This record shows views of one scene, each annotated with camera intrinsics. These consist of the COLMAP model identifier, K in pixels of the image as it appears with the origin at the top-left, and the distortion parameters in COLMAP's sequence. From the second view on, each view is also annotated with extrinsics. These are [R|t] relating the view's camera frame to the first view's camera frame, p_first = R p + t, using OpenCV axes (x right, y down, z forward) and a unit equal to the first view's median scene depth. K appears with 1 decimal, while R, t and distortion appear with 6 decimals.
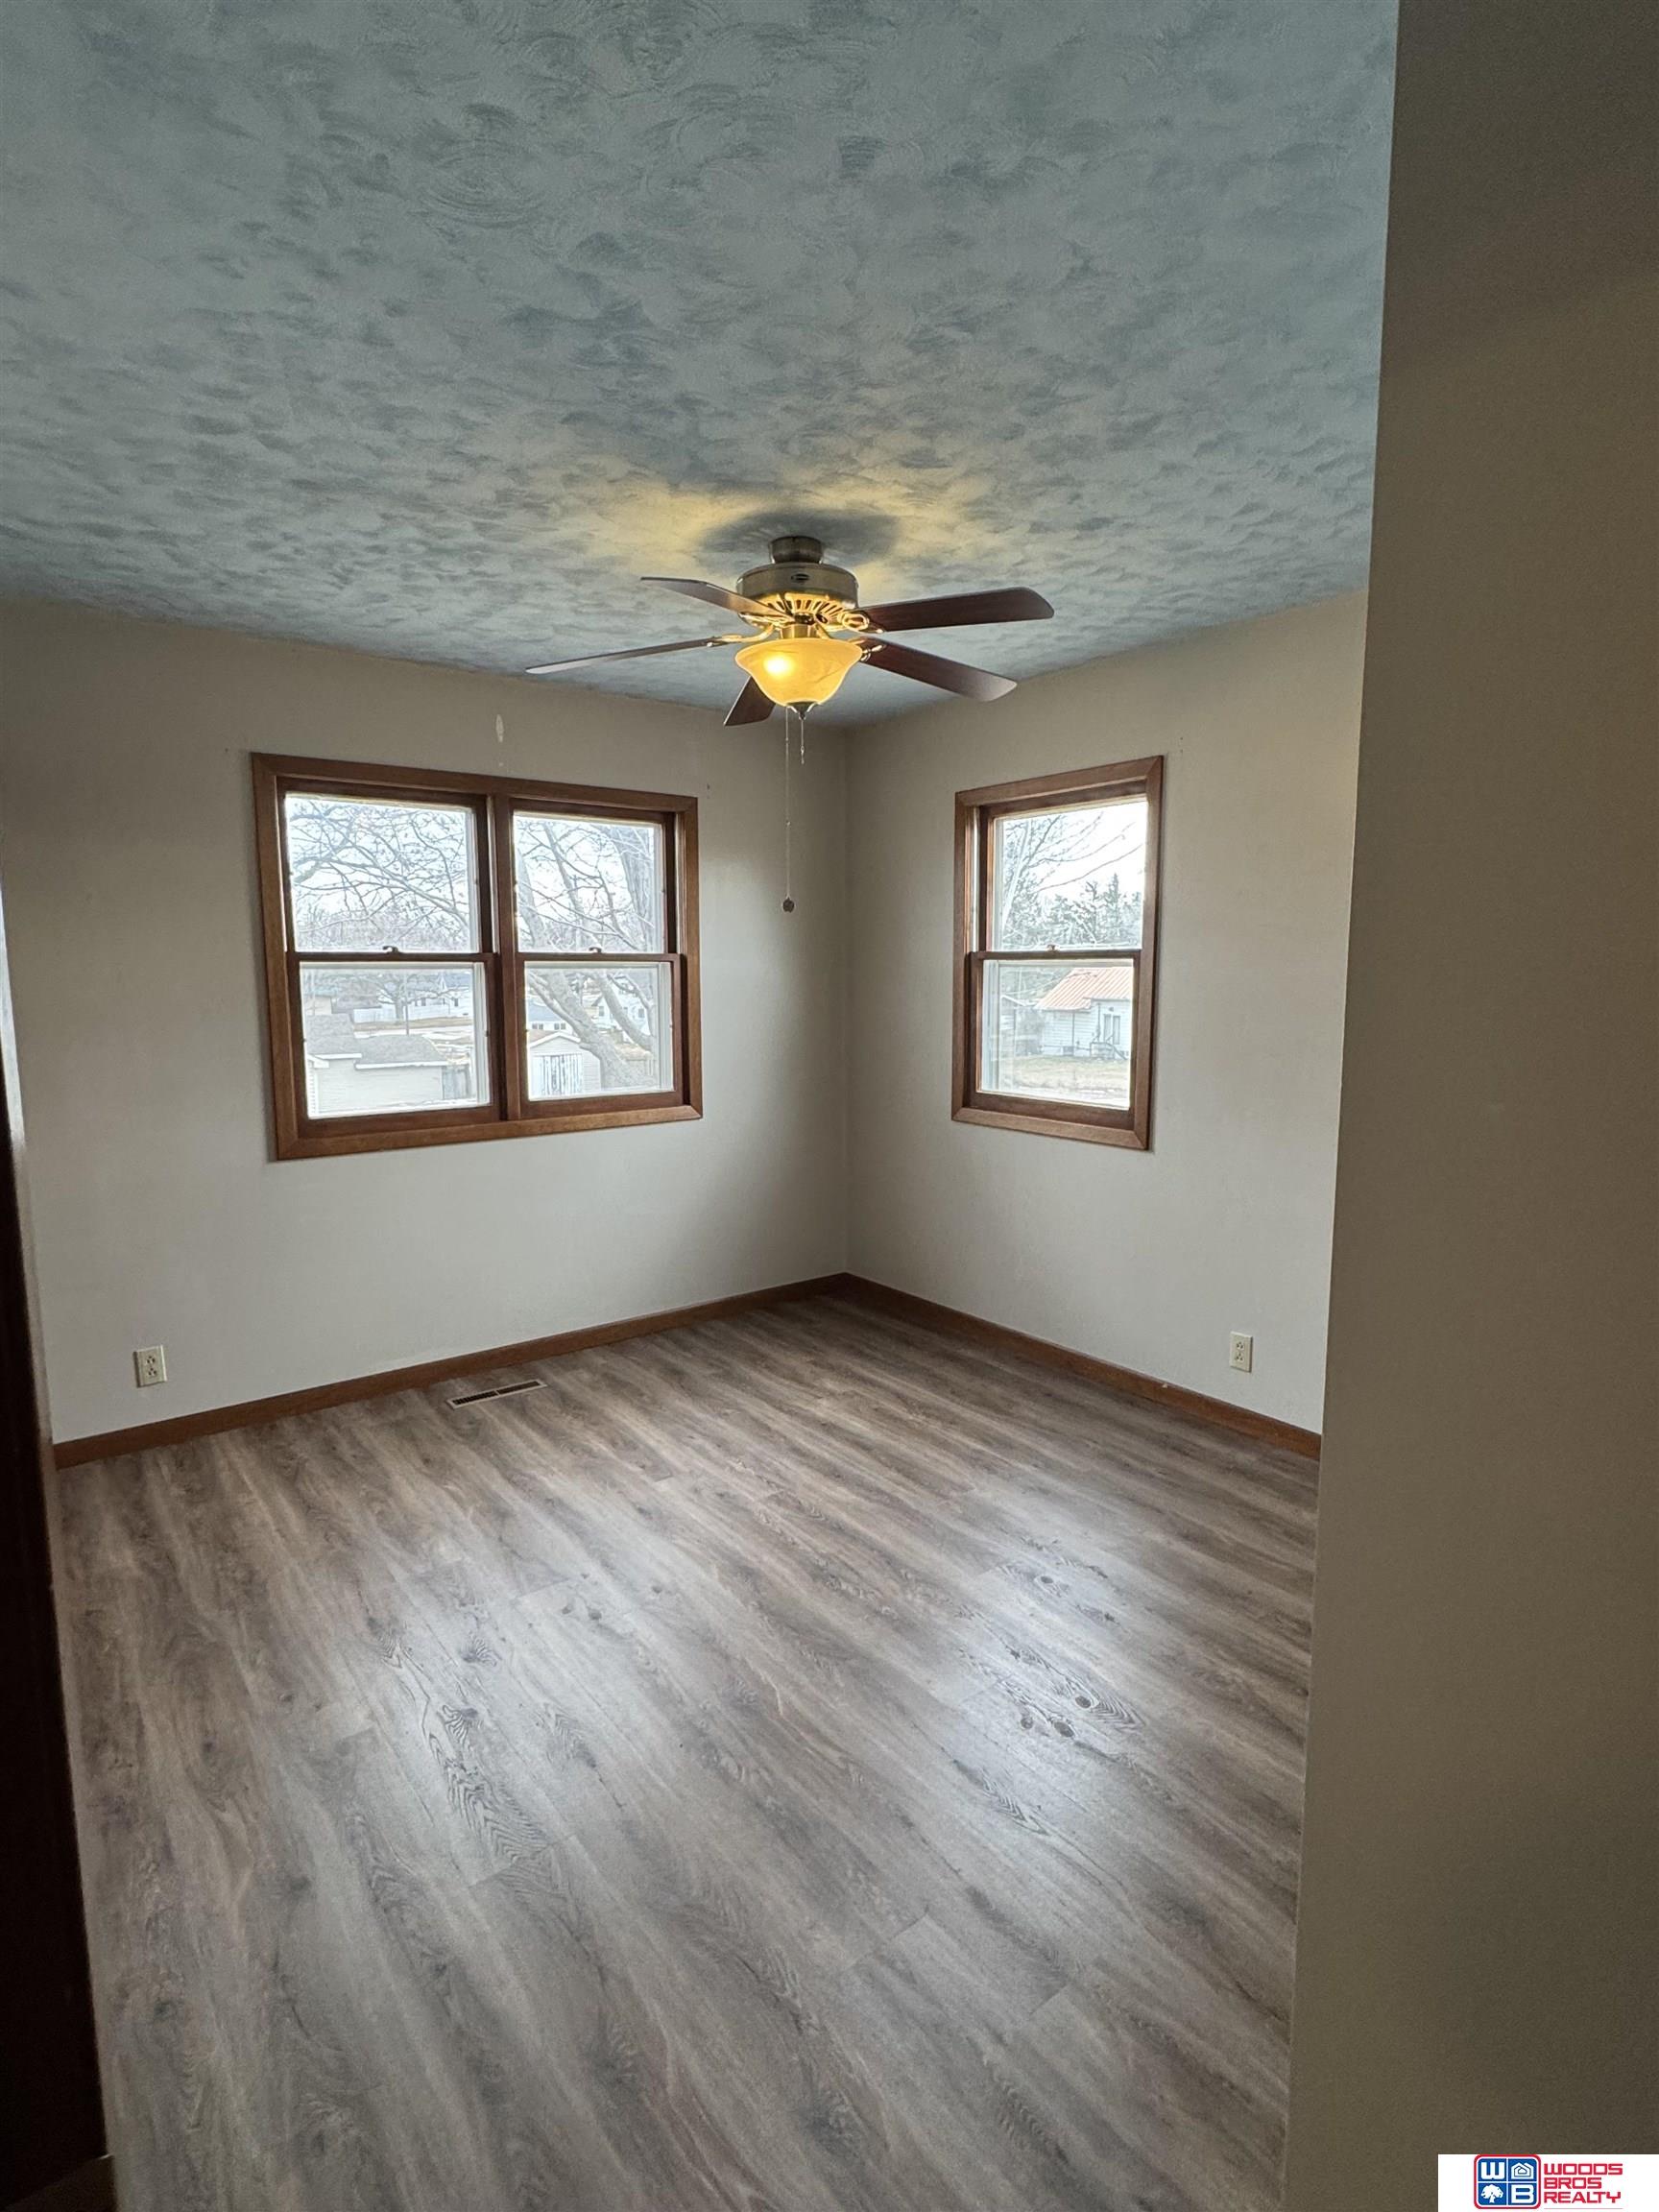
lens RADIAL K [[1102.8, 0, 829.5], [0, 1102.8, 1106.0], [0, 0, 1]] dist [0.001930, 0.000344]
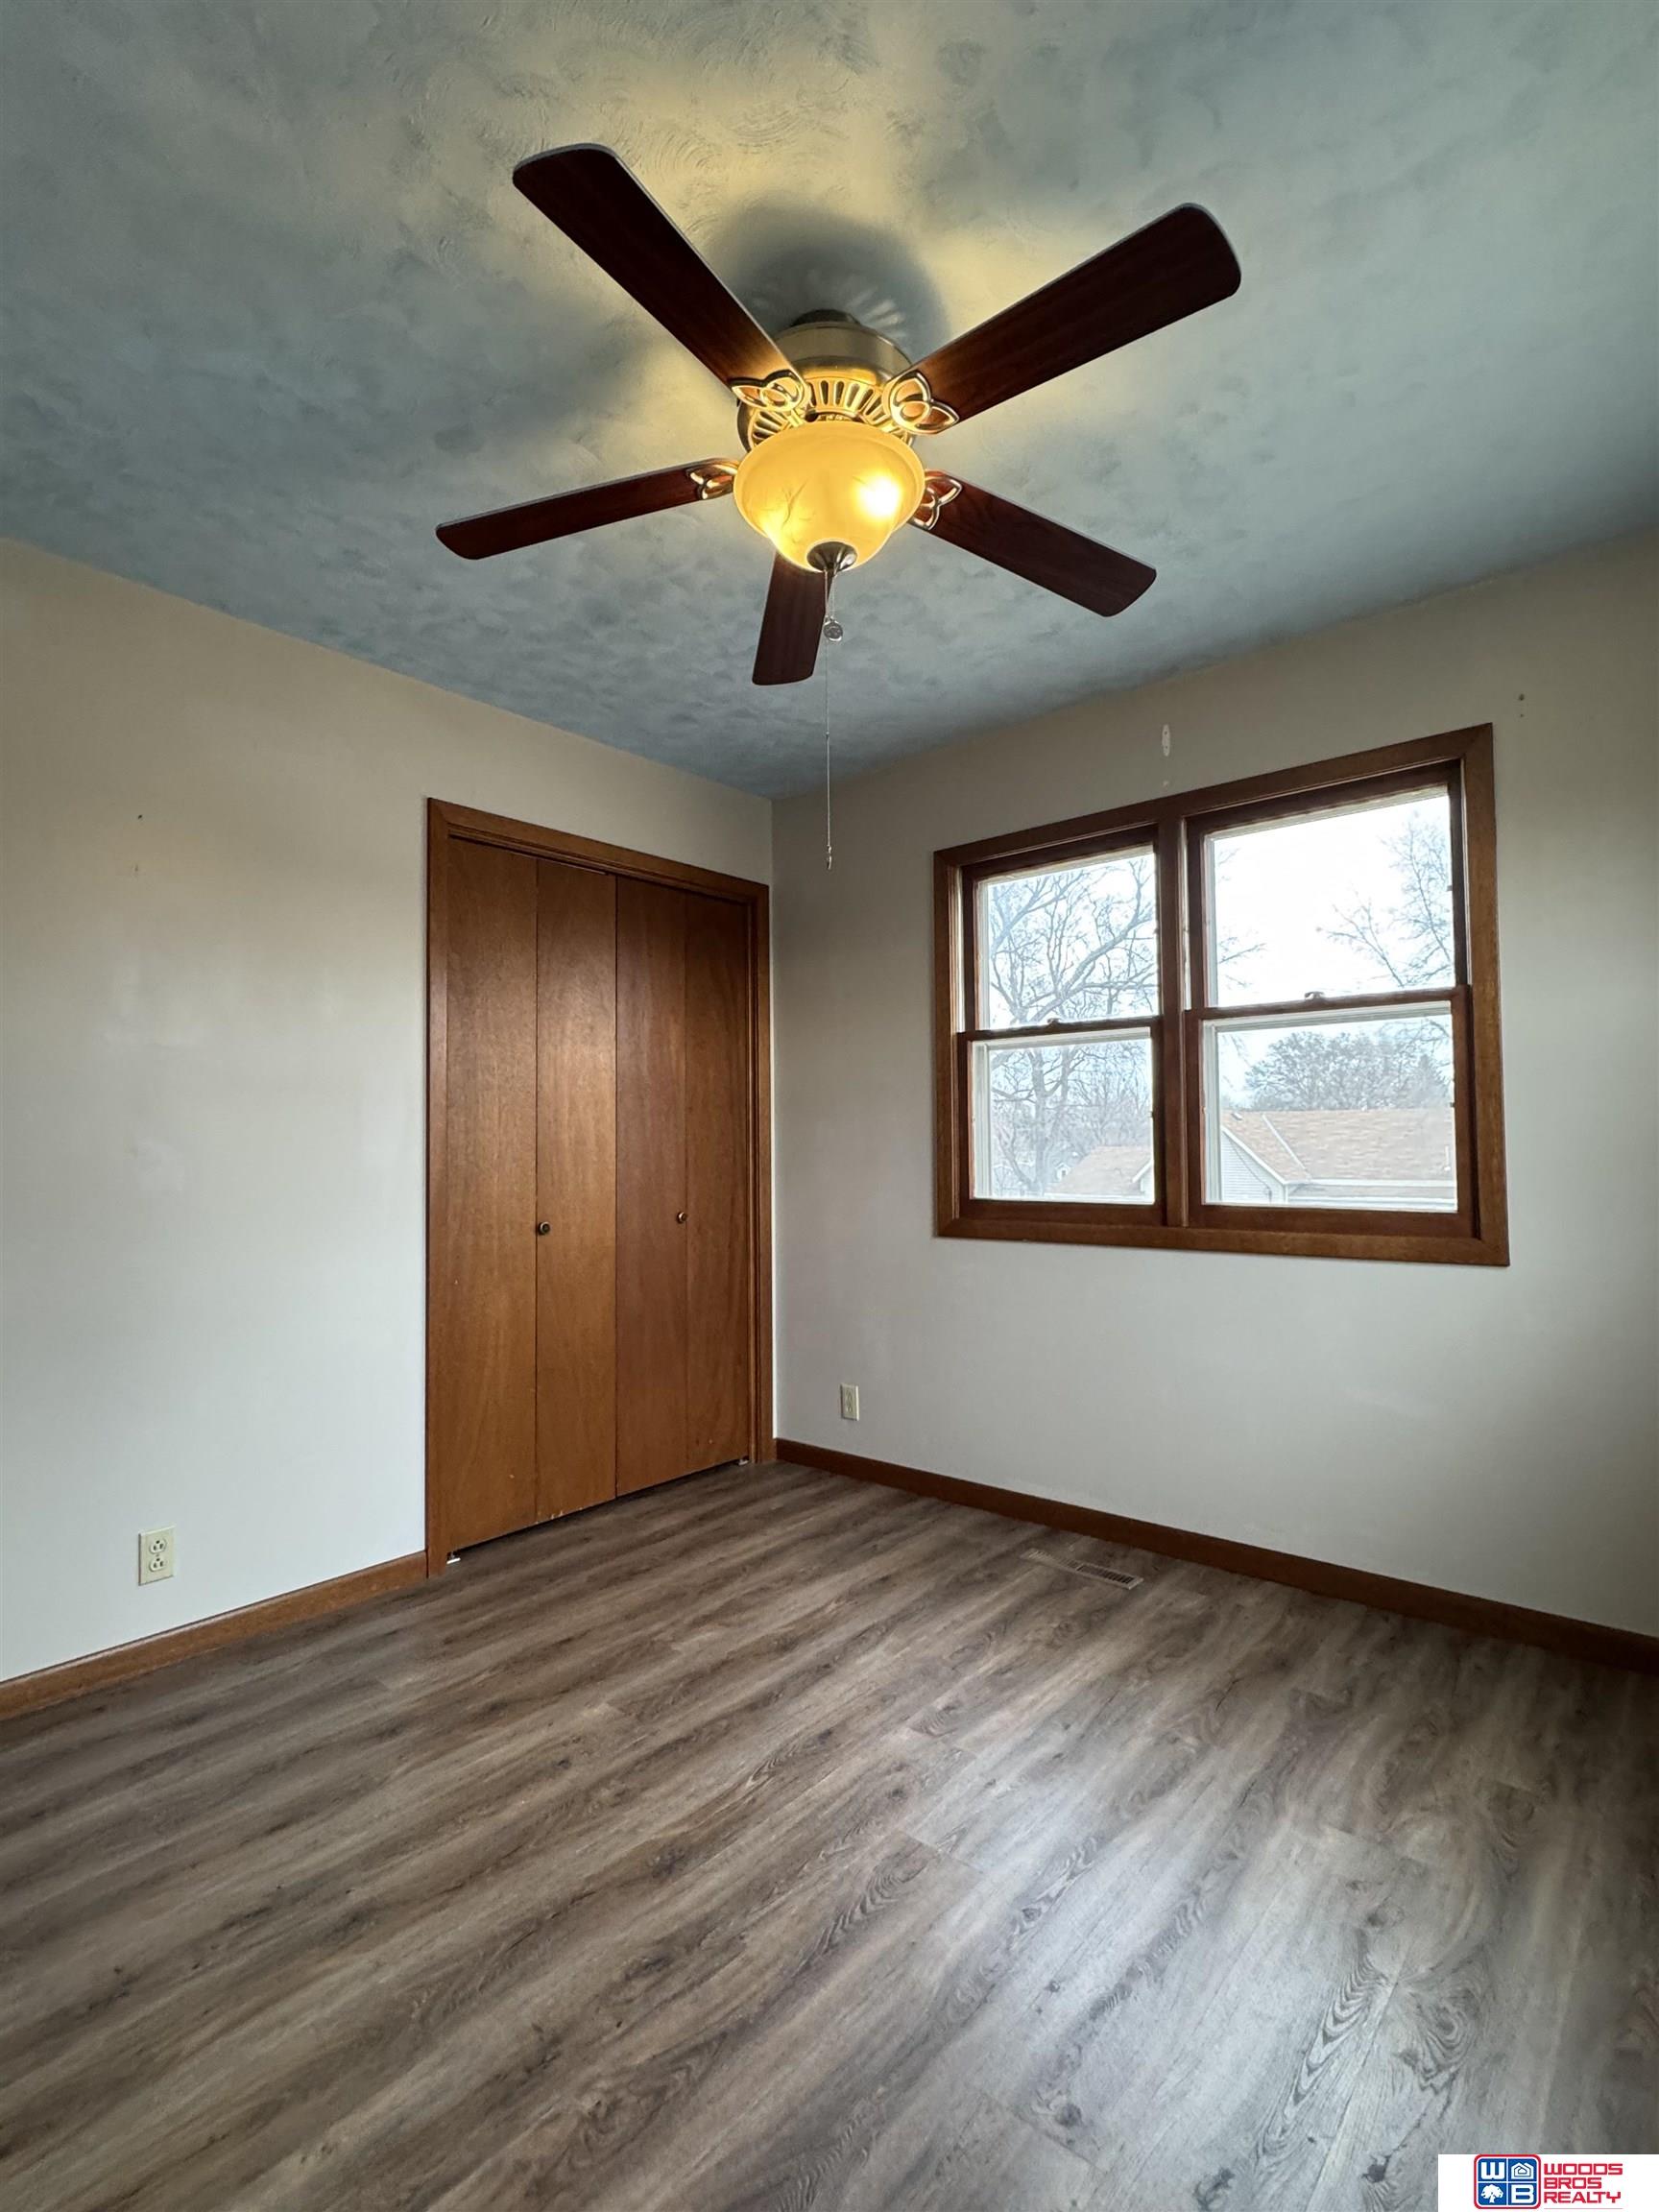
lens RADIAL K [[1050.6, 0, 829.5], [0, 1050.6, 1106.0], [0, 0, 1]] dist [-0.000403, 0.000289]
pose [[0.204499, -0.041874, -0.977971, 0.420003], [-0.109816, 0.991796, -0.065429, 0.004801], [0.972687, 0.120777, 0.198223, 0.669464]]
